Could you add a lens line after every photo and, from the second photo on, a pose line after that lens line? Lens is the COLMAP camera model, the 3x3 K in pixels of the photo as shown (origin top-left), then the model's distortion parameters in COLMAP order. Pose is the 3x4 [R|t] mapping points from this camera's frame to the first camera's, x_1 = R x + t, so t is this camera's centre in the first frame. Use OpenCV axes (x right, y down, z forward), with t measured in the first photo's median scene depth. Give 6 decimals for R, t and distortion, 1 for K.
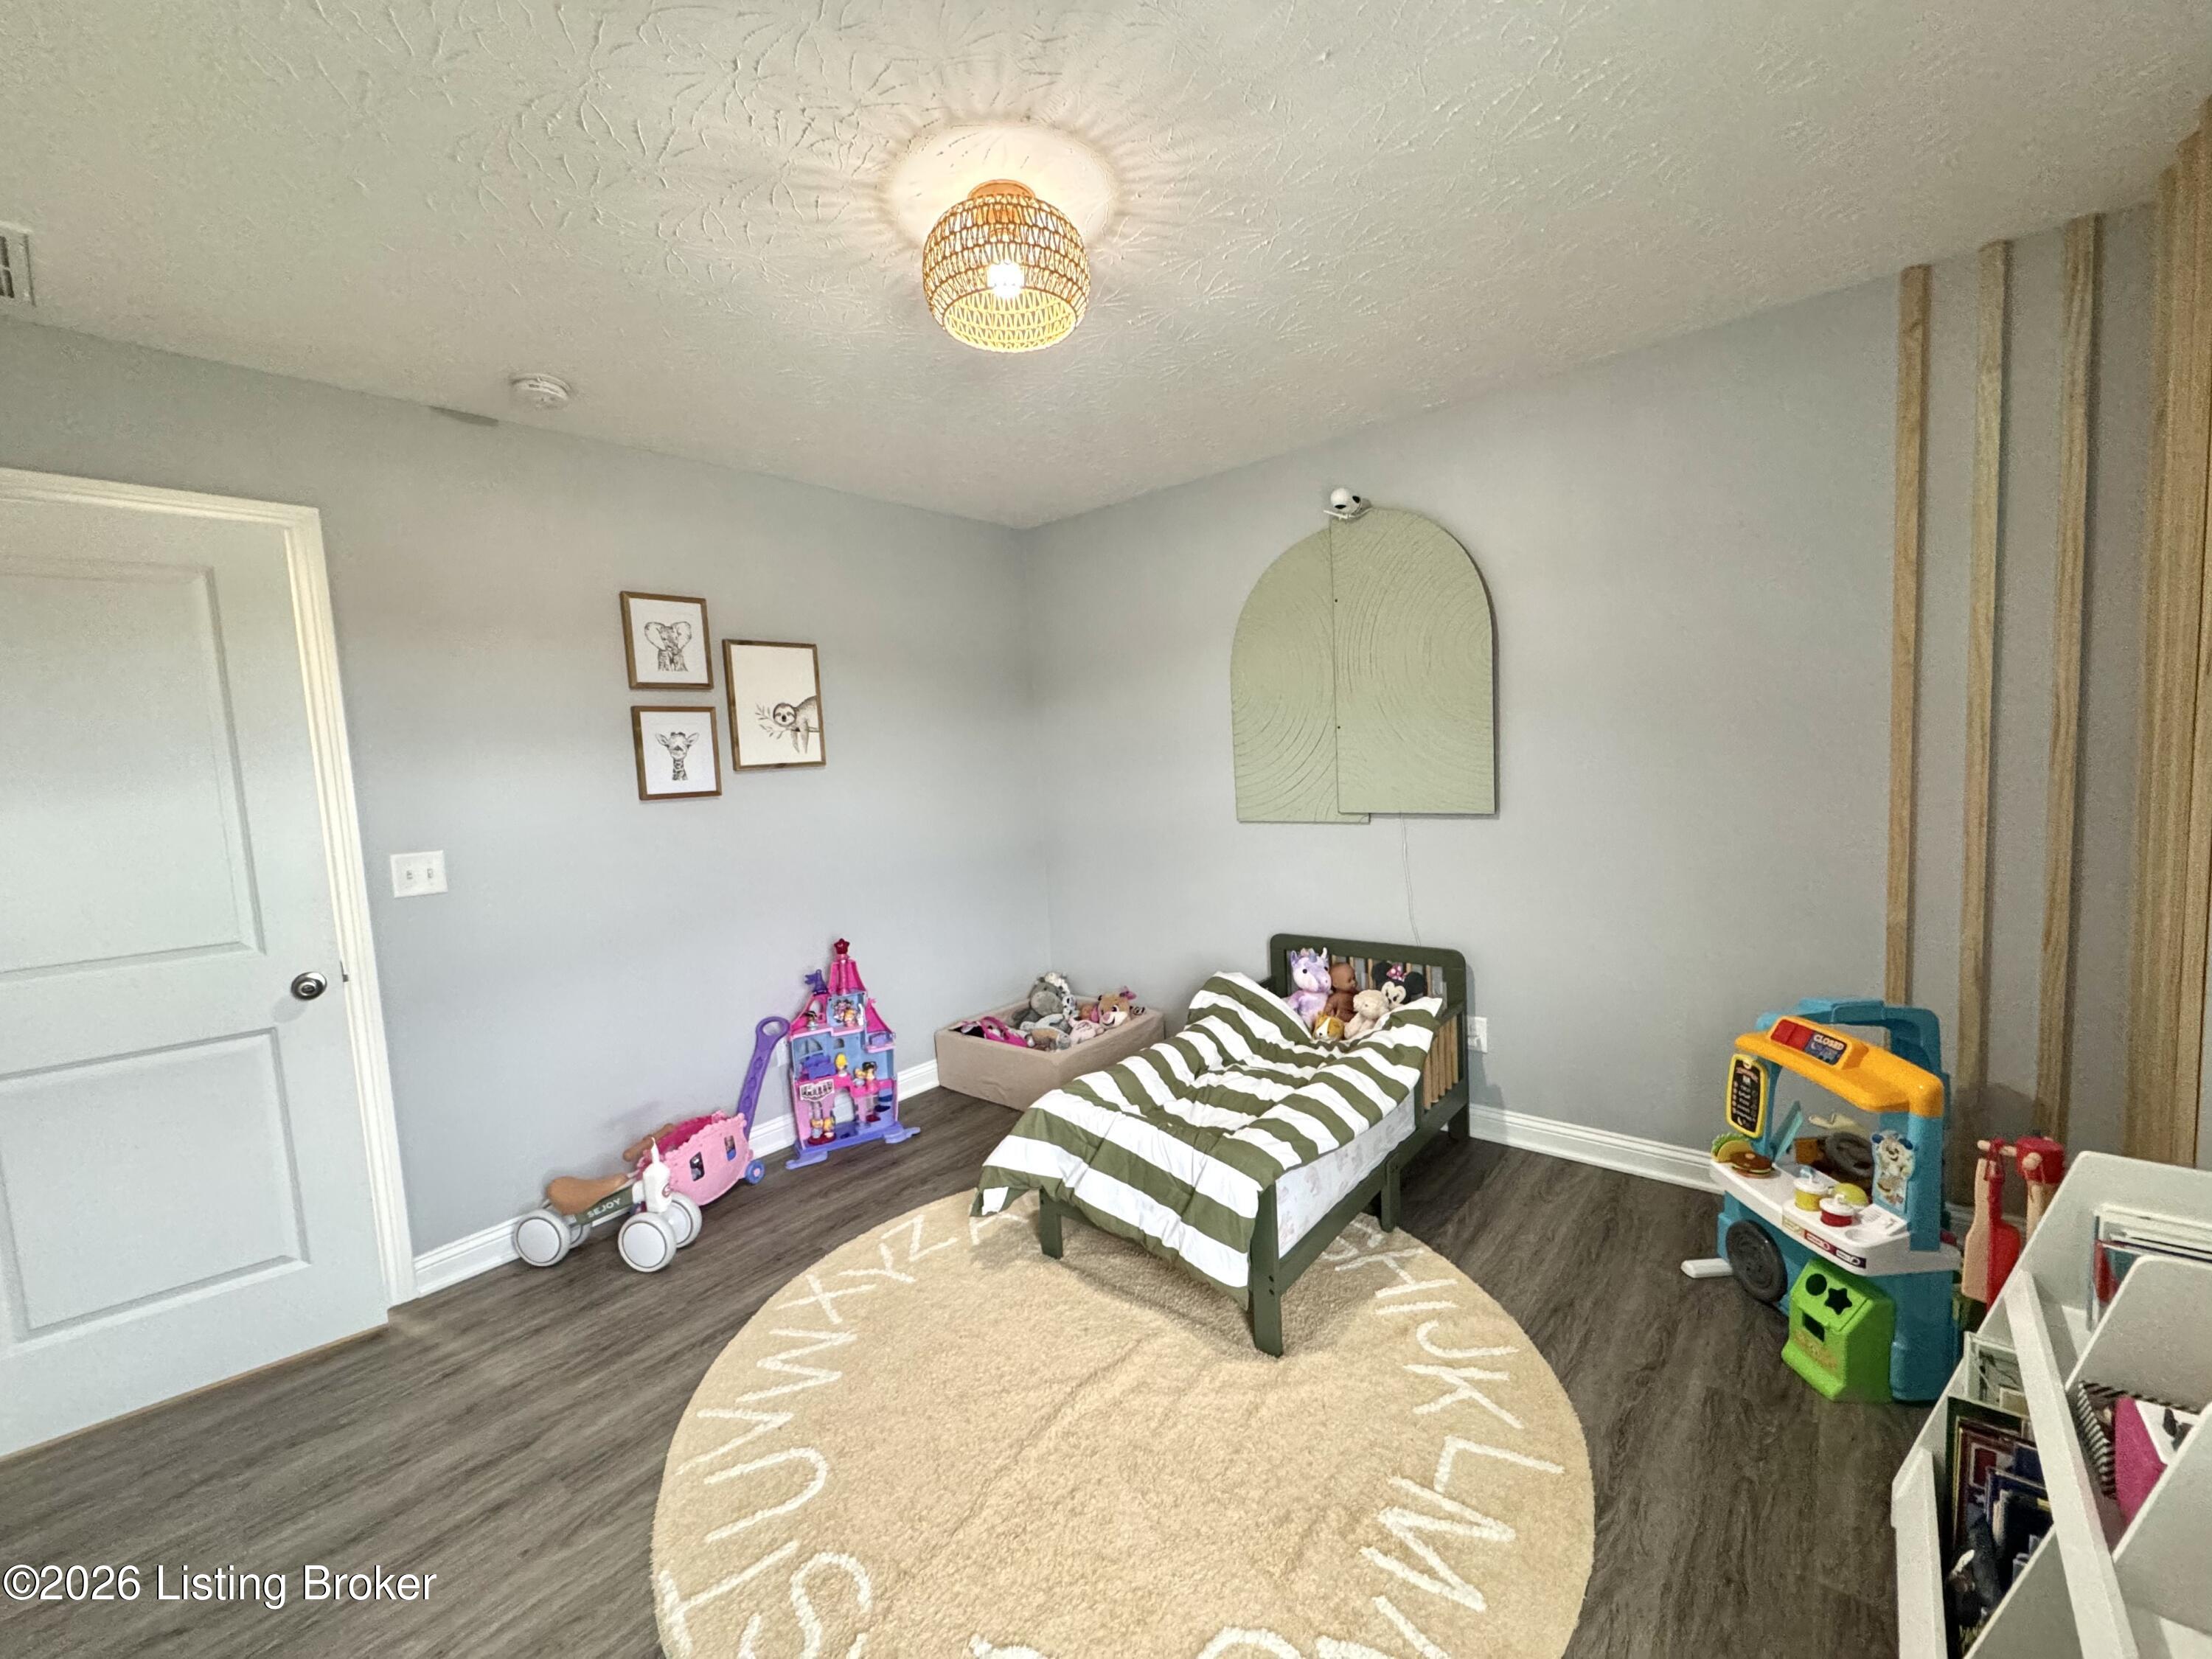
lens RADIAL K [[884.2, 0, 1105.8], [0, 884.2, 827.7], [0, 0, 1]] dist [-0.003695, -0.000346]
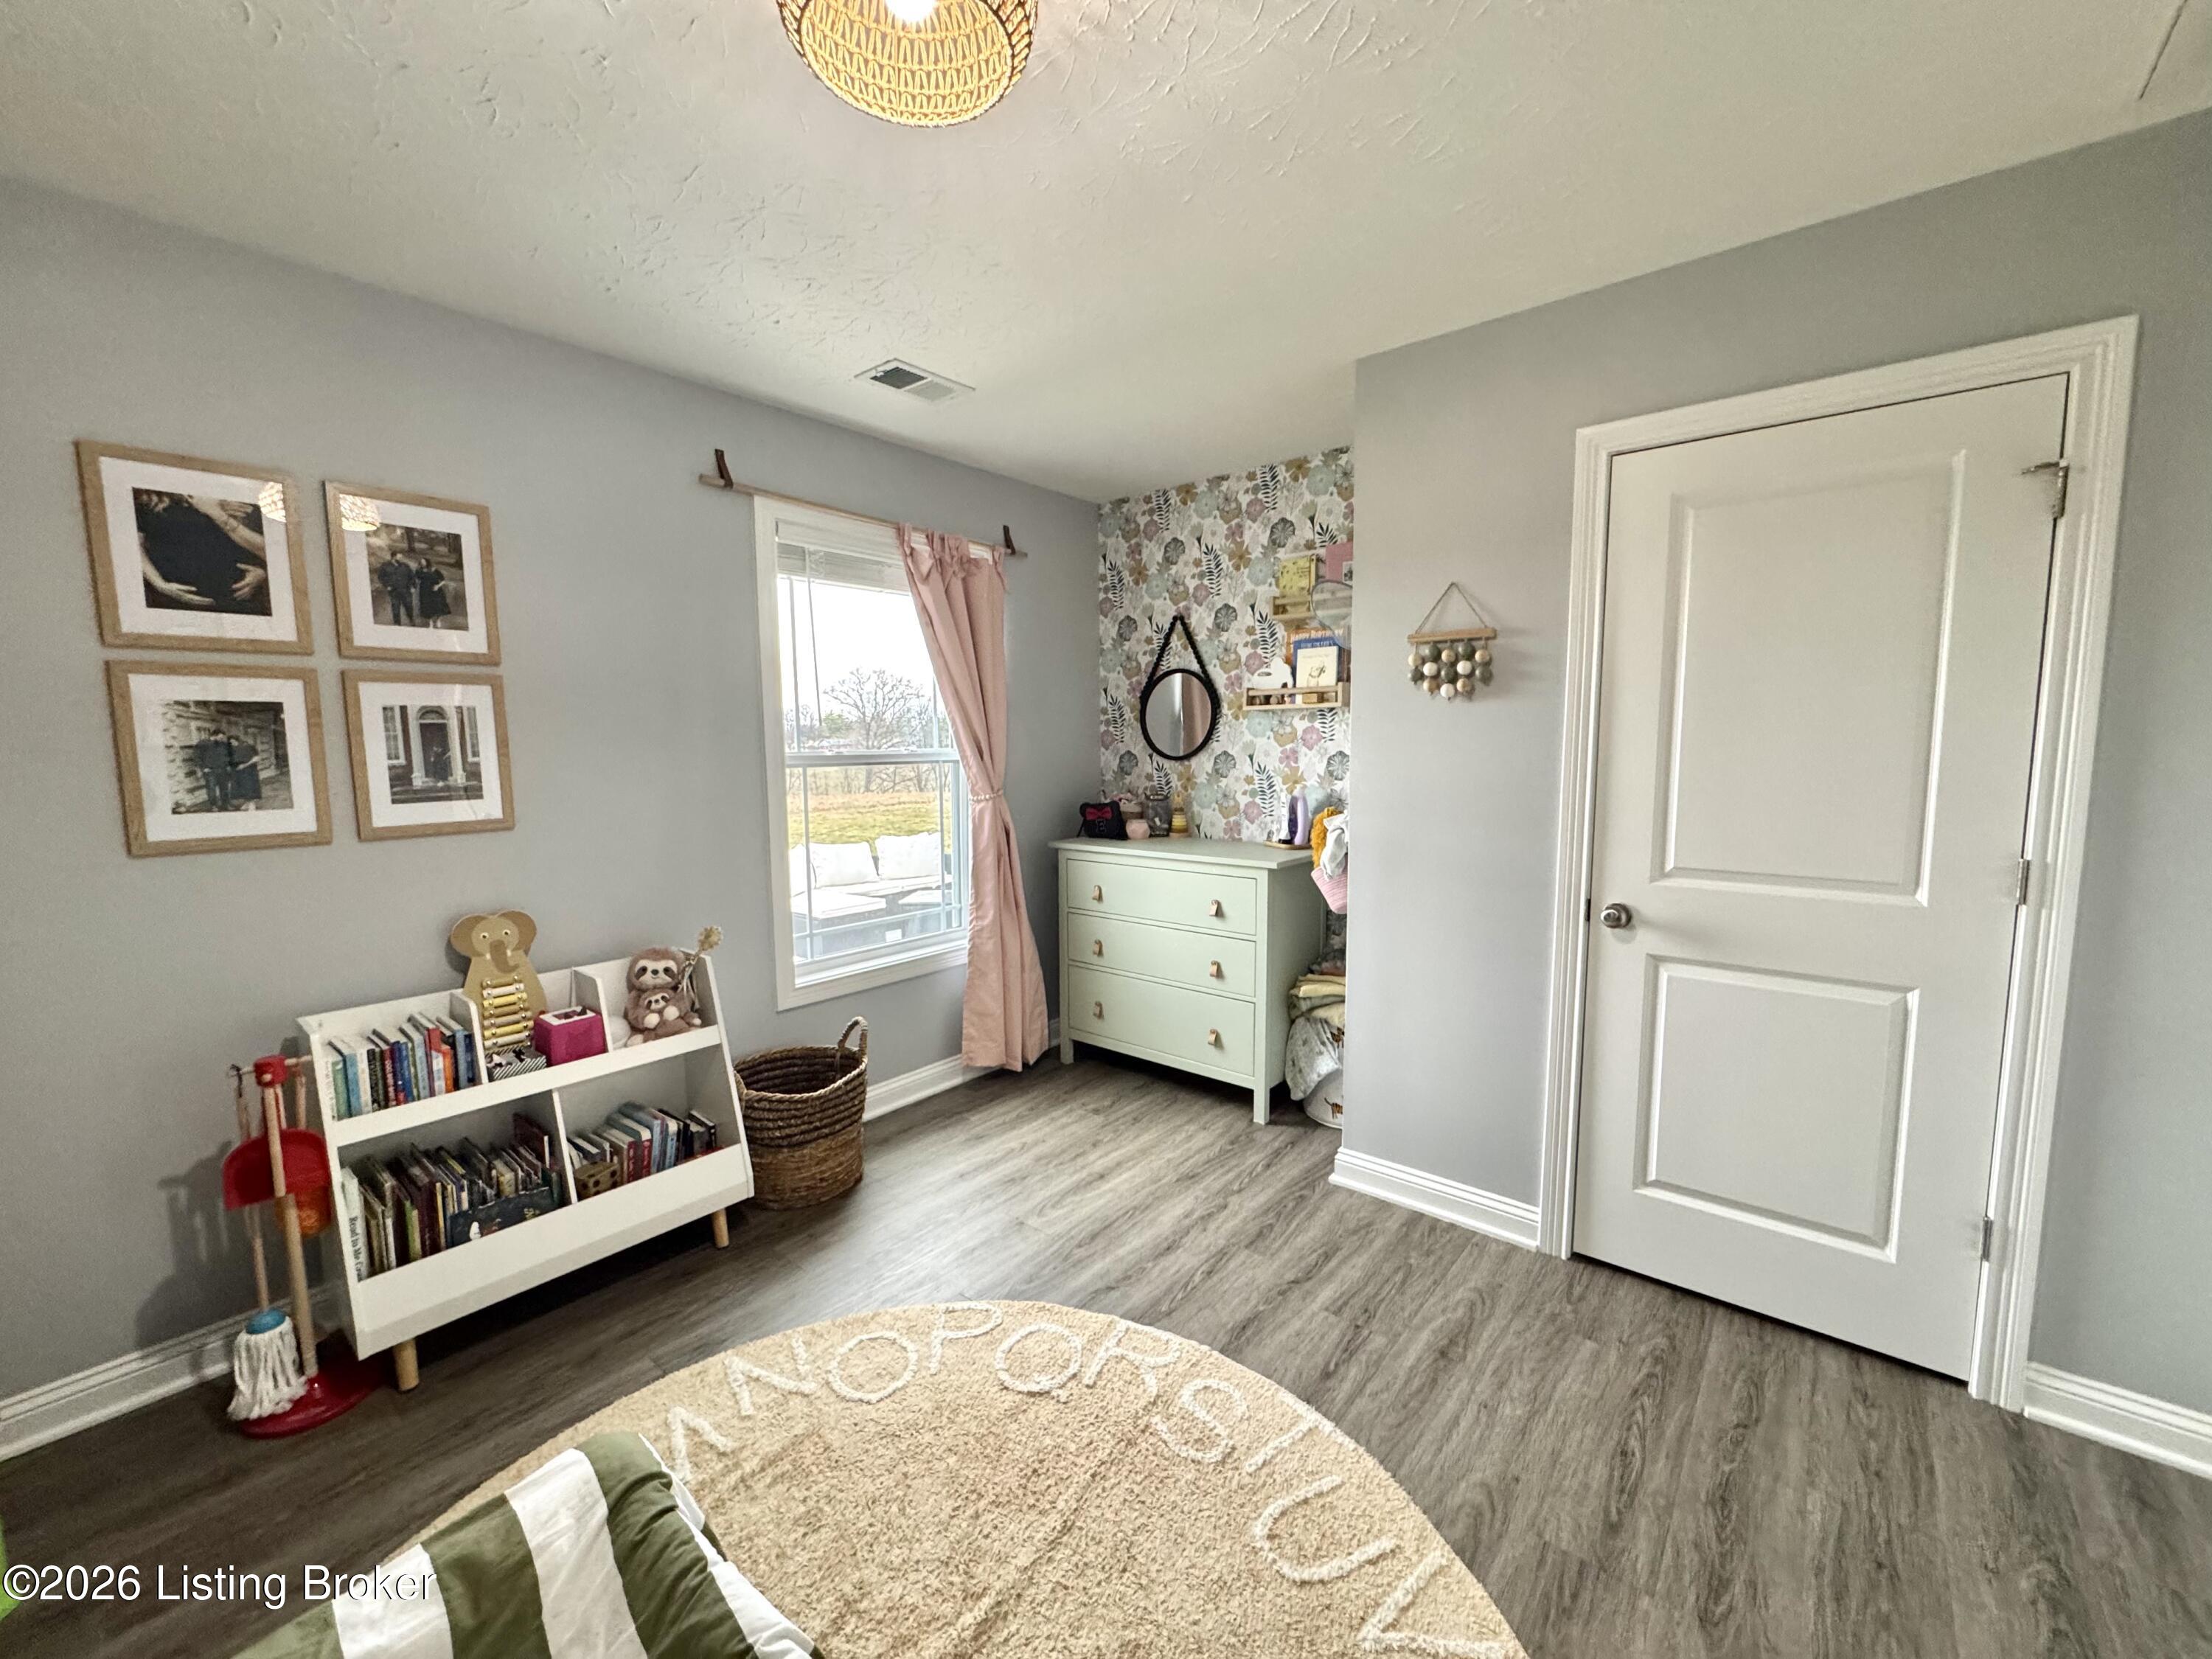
lens RADIAL K [[884.2, 0, 1105.4], [0, 884.2, 825.3], [0, 0, 1]] dist [-0.003695, -0.000346]
pose [[-0.997519, 0.069137, -0.013234, -0.165951], [0.065655, 0.981607, 0.179268, -0.103305], [0.025385, 0.177954, -0.983711, 1.404935]]
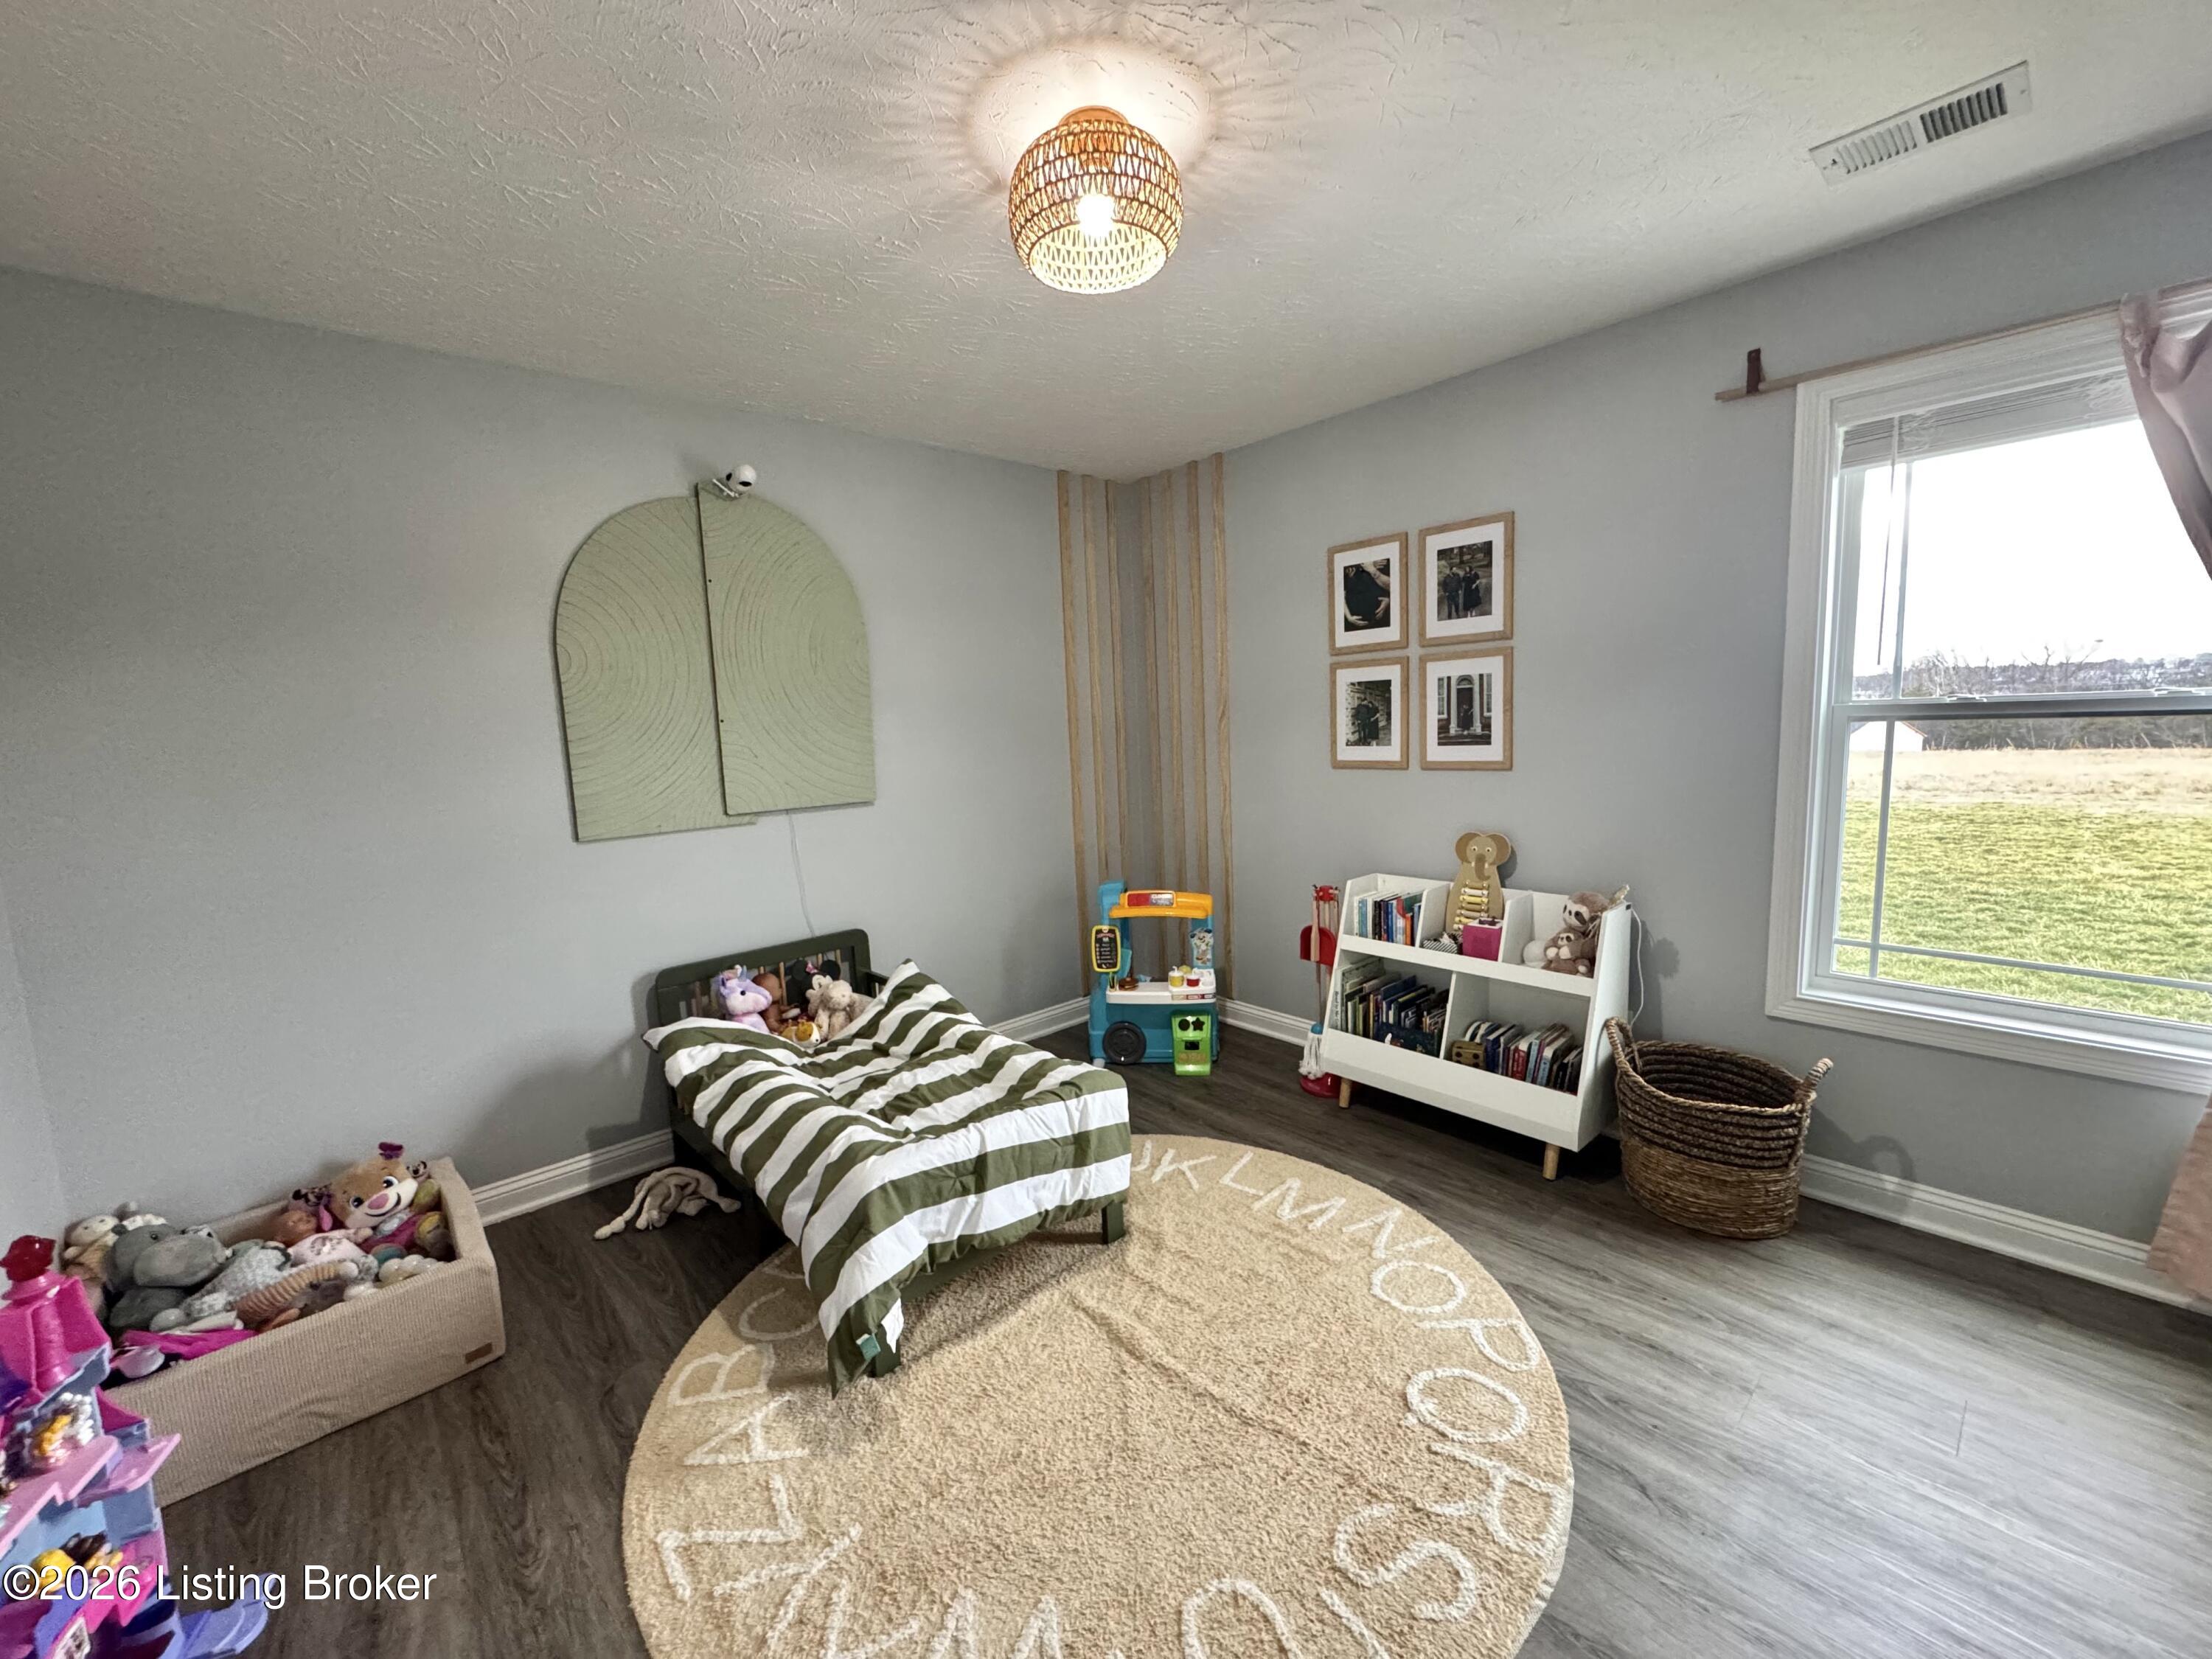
lens RADIAL K [[884.2, 0, 1105.1], [0, 884.2, 825.9], [0, 0, 1]] dist [-0.003695, -0.000346]
pose [[0.127103, -0.067892, 0.989563, -0.887305], [0.118005, 0.991604, 0.052875, -0.011344], [-0.984845, 0.110053, 0.134048, 0.753614]]
